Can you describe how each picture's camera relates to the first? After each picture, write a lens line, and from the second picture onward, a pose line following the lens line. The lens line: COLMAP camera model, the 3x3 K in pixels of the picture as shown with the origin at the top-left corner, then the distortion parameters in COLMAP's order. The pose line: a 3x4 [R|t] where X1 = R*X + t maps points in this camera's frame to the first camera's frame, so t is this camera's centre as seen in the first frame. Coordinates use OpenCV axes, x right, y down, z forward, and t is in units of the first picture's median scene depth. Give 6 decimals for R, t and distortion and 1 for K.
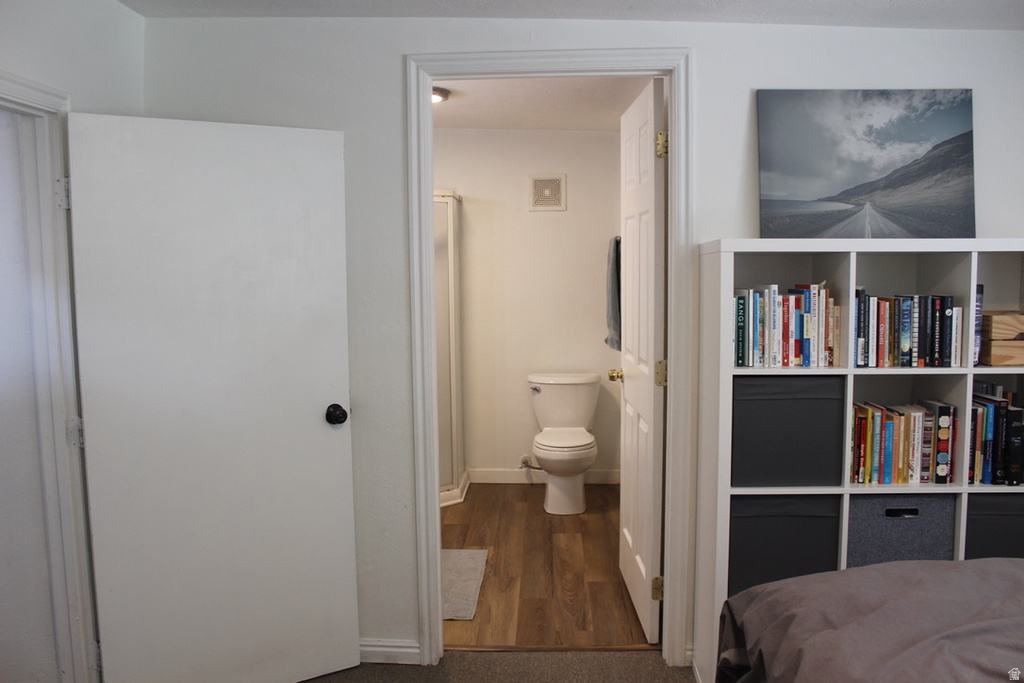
lens RADIAL K [[856.4, 0, 512.0], [0, 856.4, 341.5], [0, 0, 1]] dist [-0.168745, 0.217005]
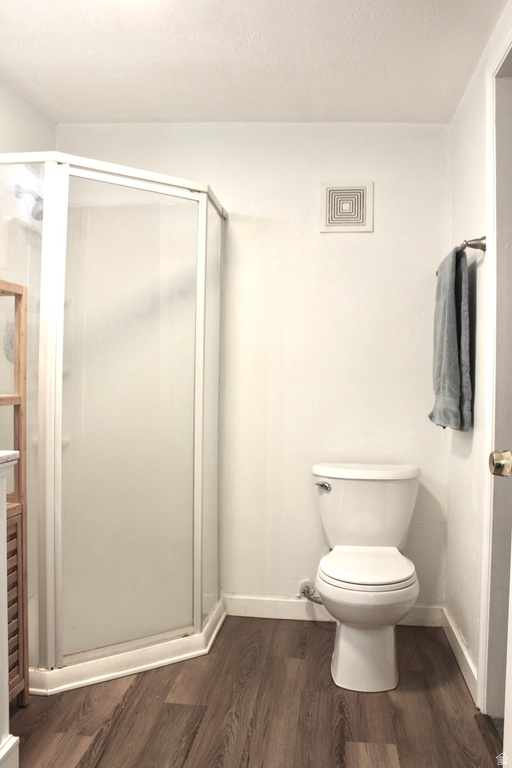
lens RADIAL K [[642.3, 0, 256.0], [0, 642.3, 384.0], [0, 0, 1]] dist [-0.168745, 0.217005]
pose [[0.996069, 0.025161, -0.084932, 0.015377], [-0.032593, 0.995650, -0.087285, 0.021841], [0.082366, 0.089711, 0.992556, 0.499364]]
